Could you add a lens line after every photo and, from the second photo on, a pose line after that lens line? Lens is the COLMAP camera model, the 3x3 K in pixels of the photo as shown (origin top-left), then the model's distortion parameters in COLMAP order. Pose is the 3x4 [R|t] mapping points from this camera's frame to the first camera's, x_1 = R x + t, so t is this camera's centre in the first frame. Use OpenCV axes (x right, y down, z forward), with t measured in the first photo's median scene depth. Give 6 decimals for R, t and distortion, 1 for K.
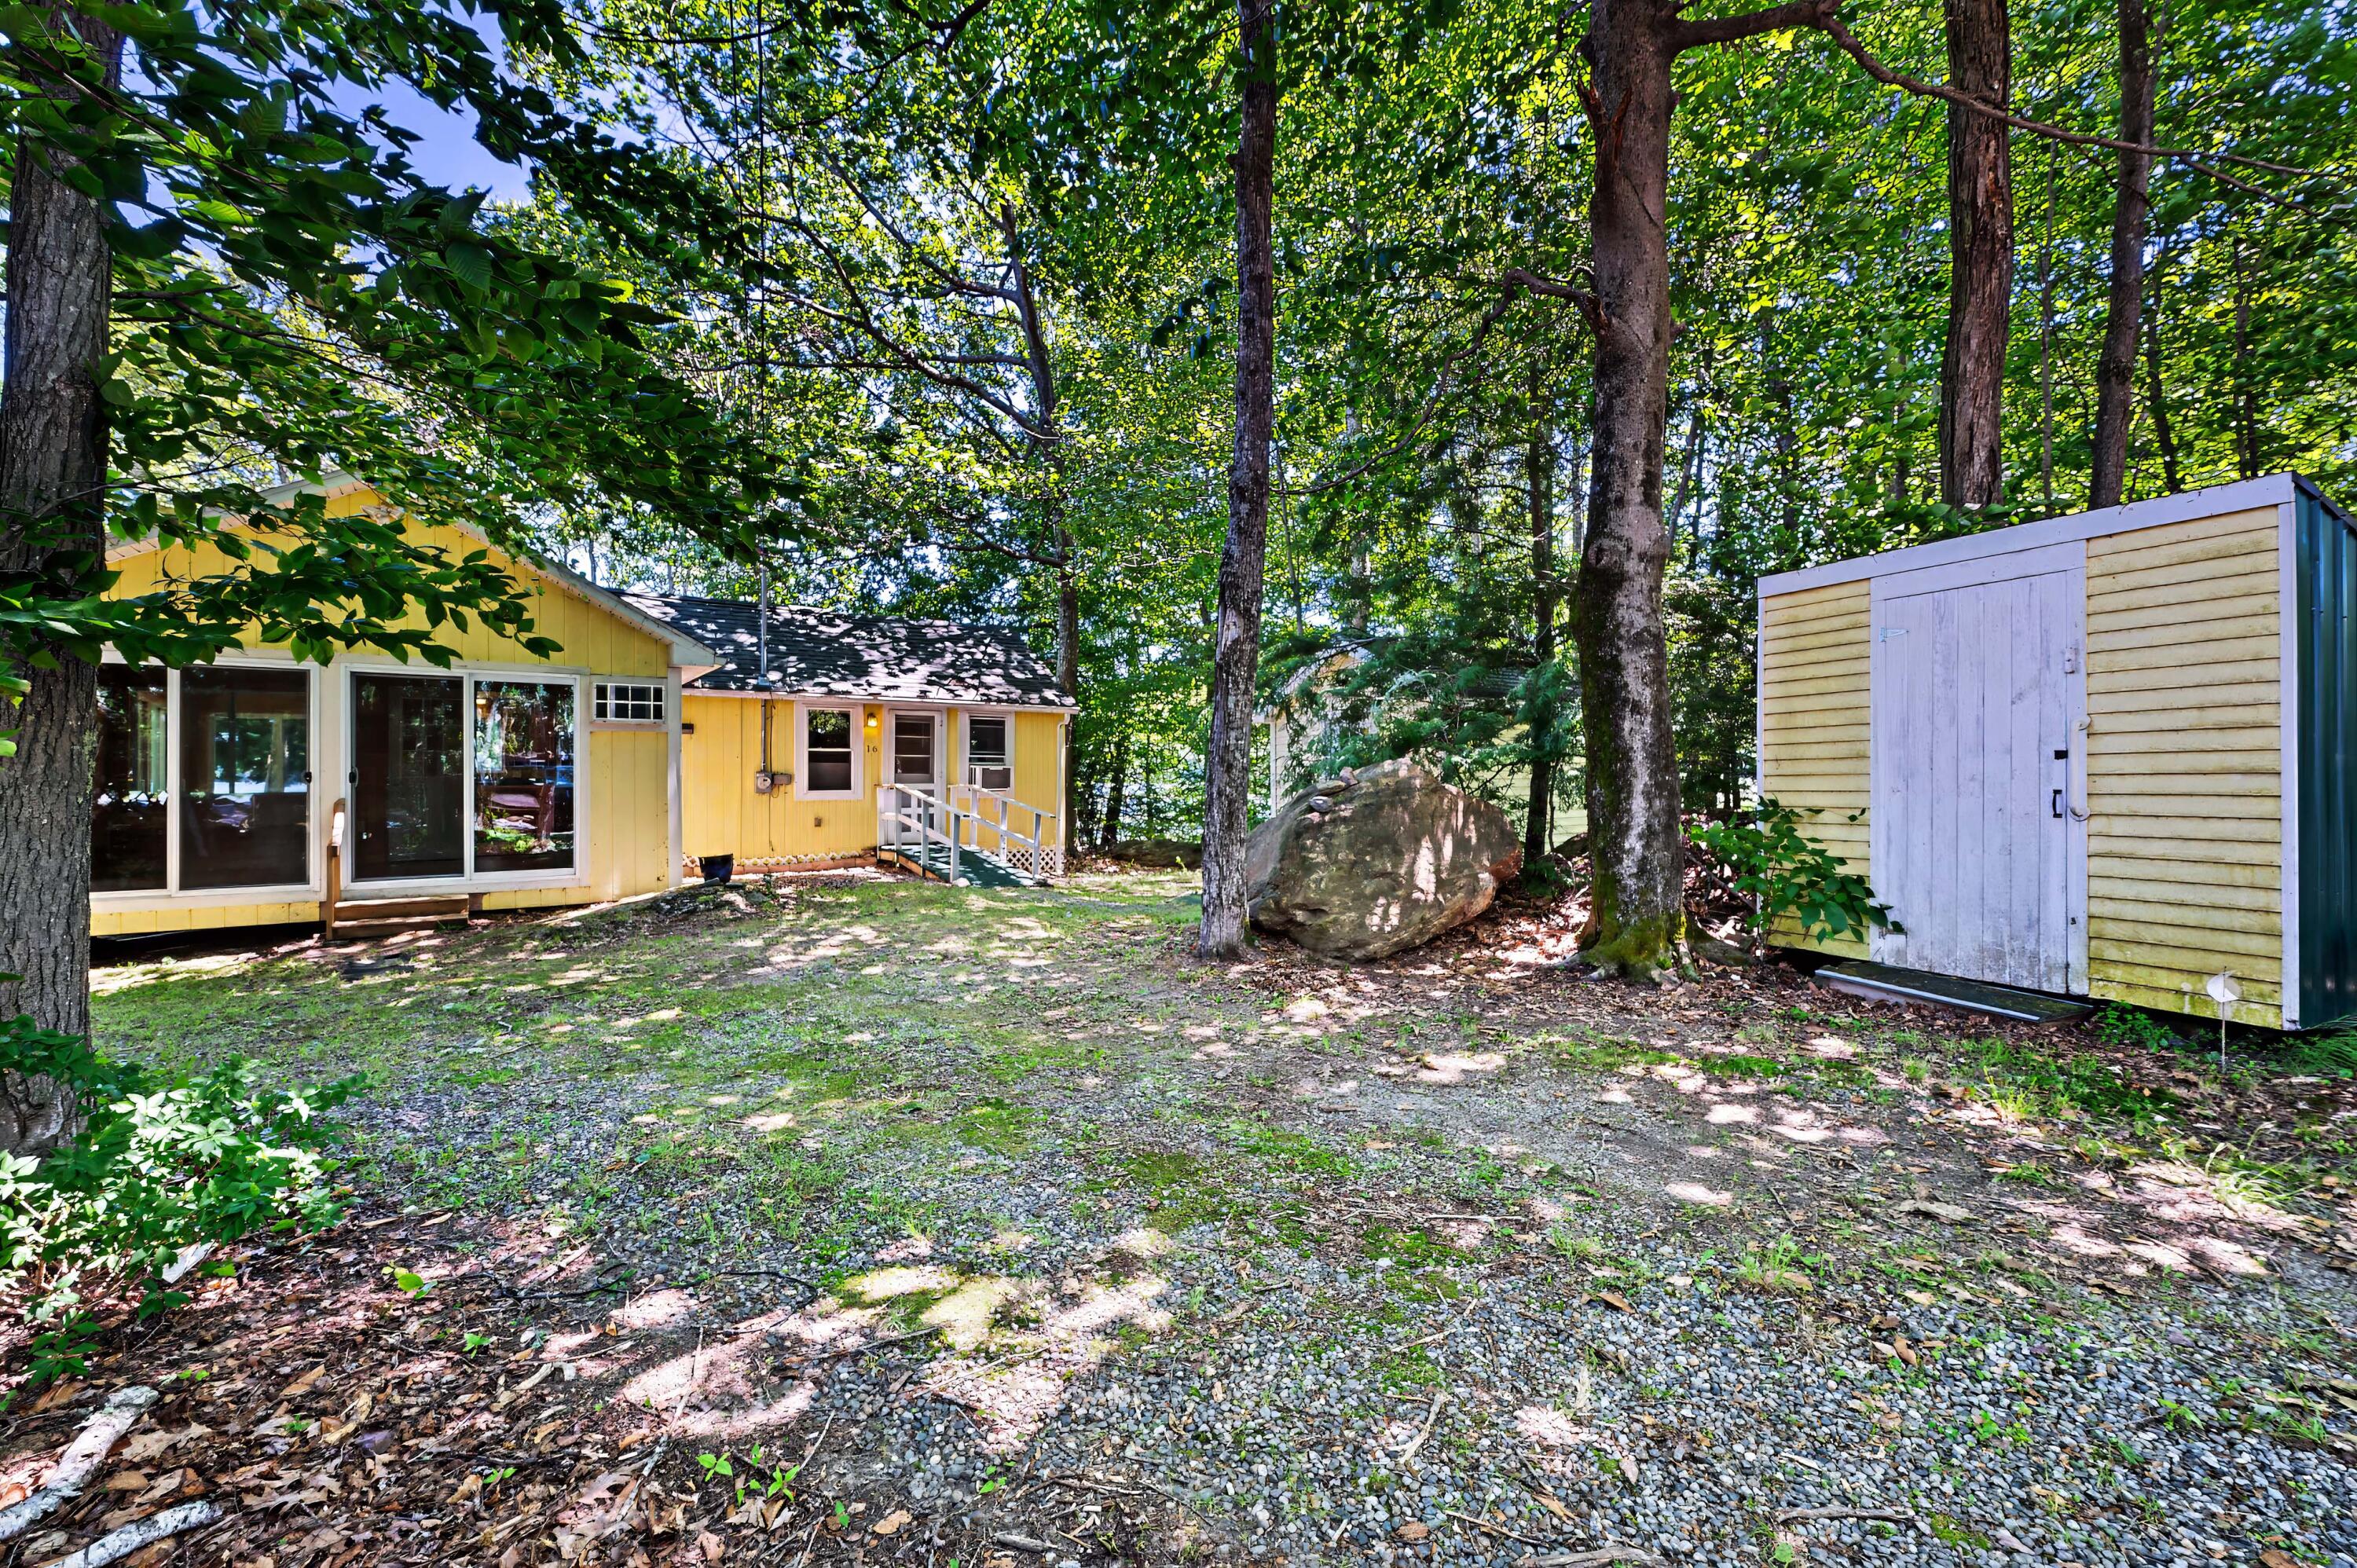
lens RADIAL K [[974.3, 0, 1187.4], [0, 974.3, 750.5], [0, 0, 1]] dist [0.000713, -0.000169]
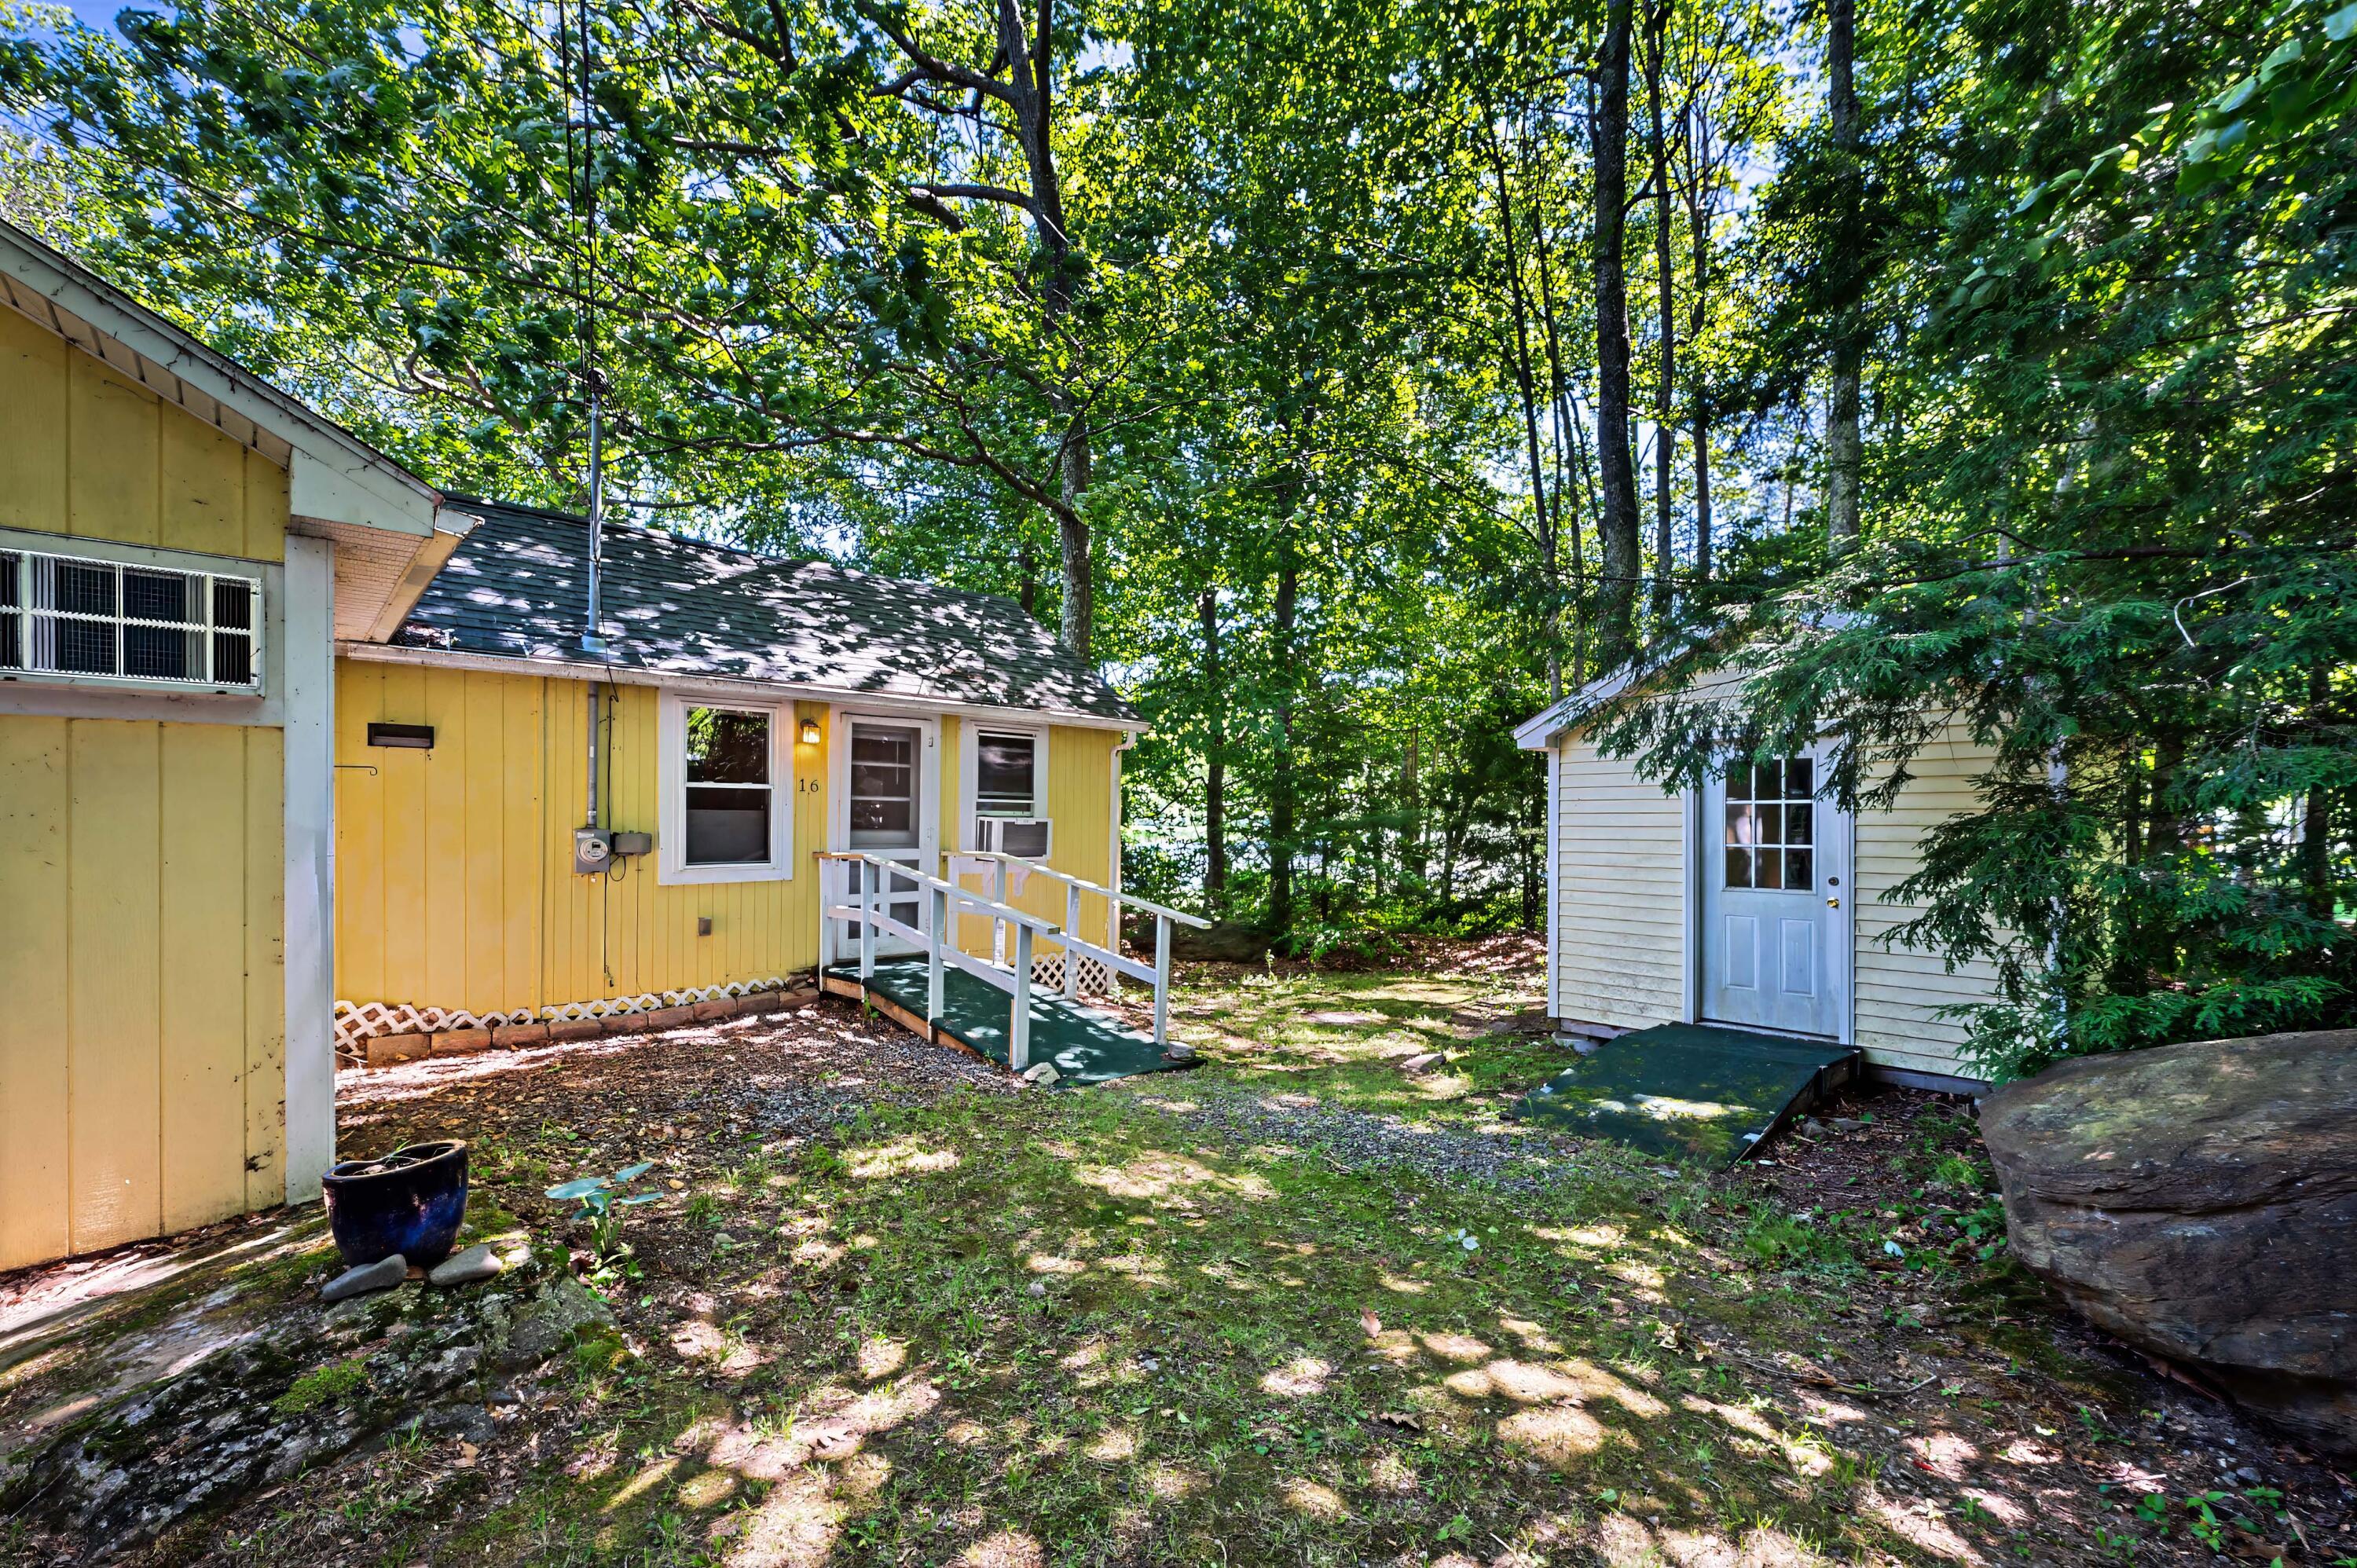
lens RADIAL K [[987.8, 0, 1208.7], [0, 987.8, 792.0], [0, 0, 1]] dist [-0.000276, -0.000141]
pose [[0.991140, 0.010977, 0.132369, -0.263850], [-0.011087, 0.999939, 0.000100, -0.000395], [-0.132360, -0.001567, 0.991200, 0.636910]]
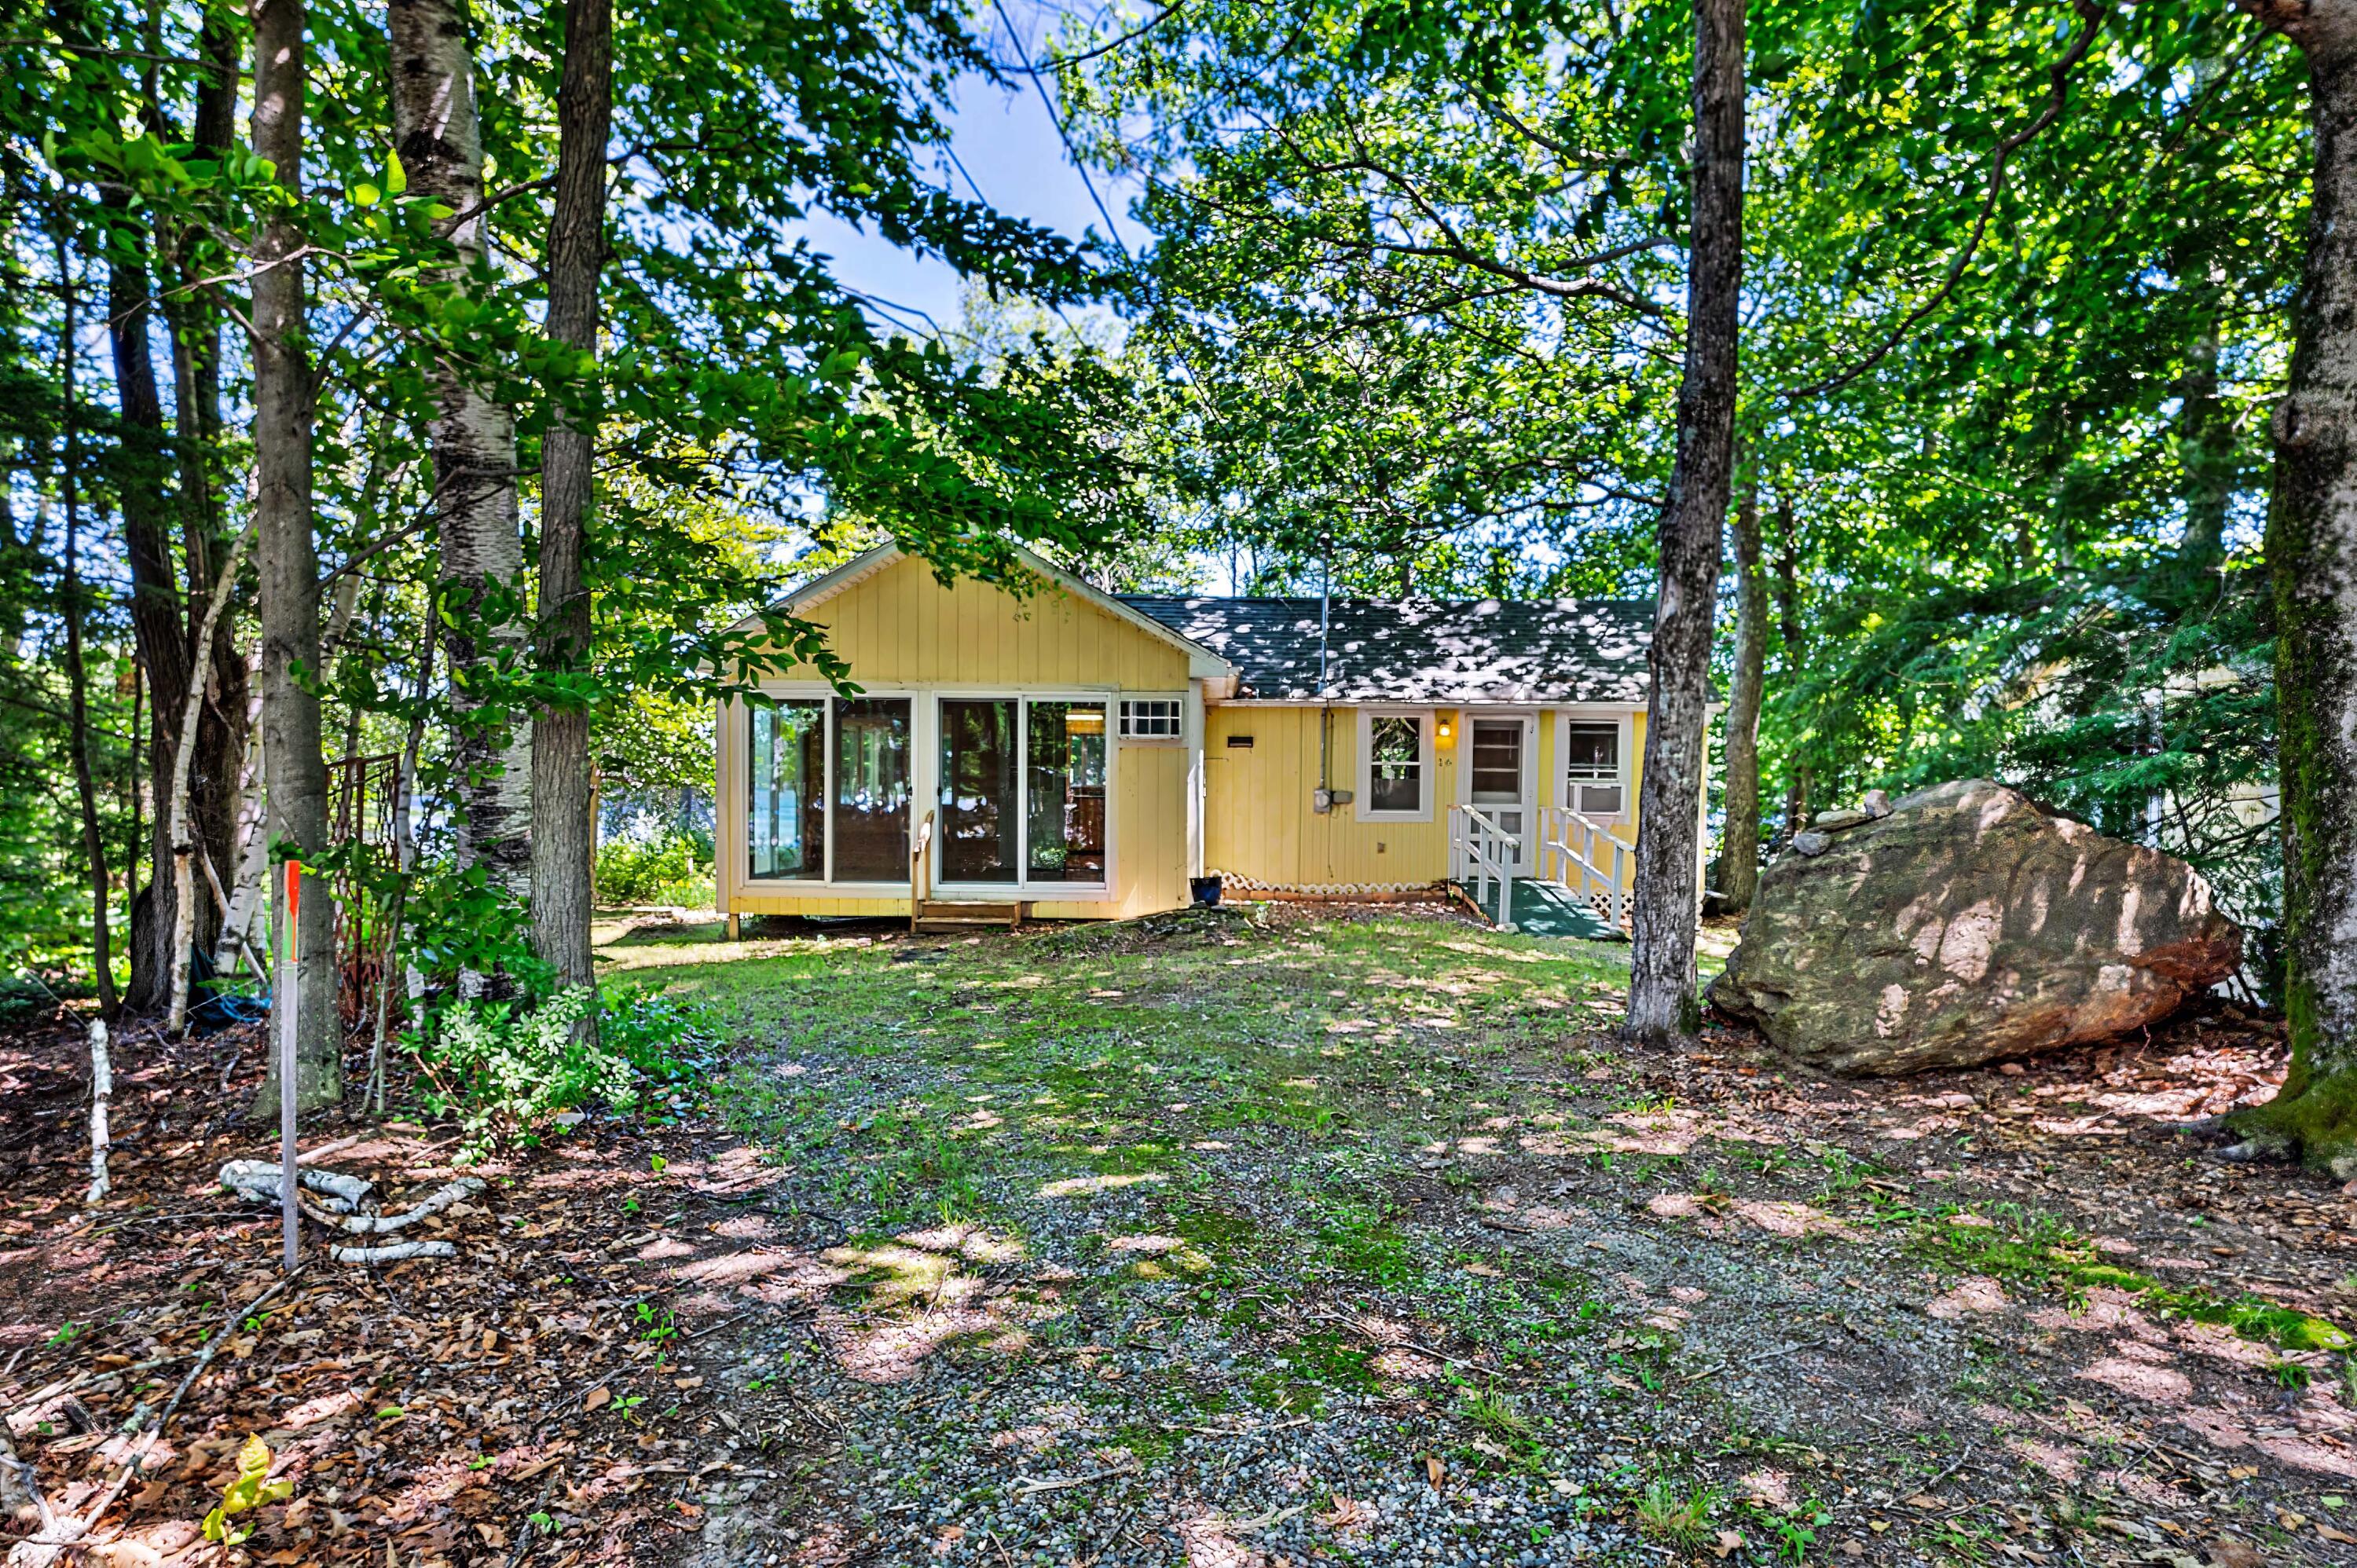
lens RADIAL K [[1244.8, 0, 1184.4], [0, 1244.8, 787.9], [0, 0, 1]] dist [-0.001667, -0.000600]
pose [[0.797636, 0.007003, -0.603099, 0.214887], [0.006312, 0.999781, 0.019957, -0.003352], [0.603107, -0.019725, 0.797417, 0.018465]]
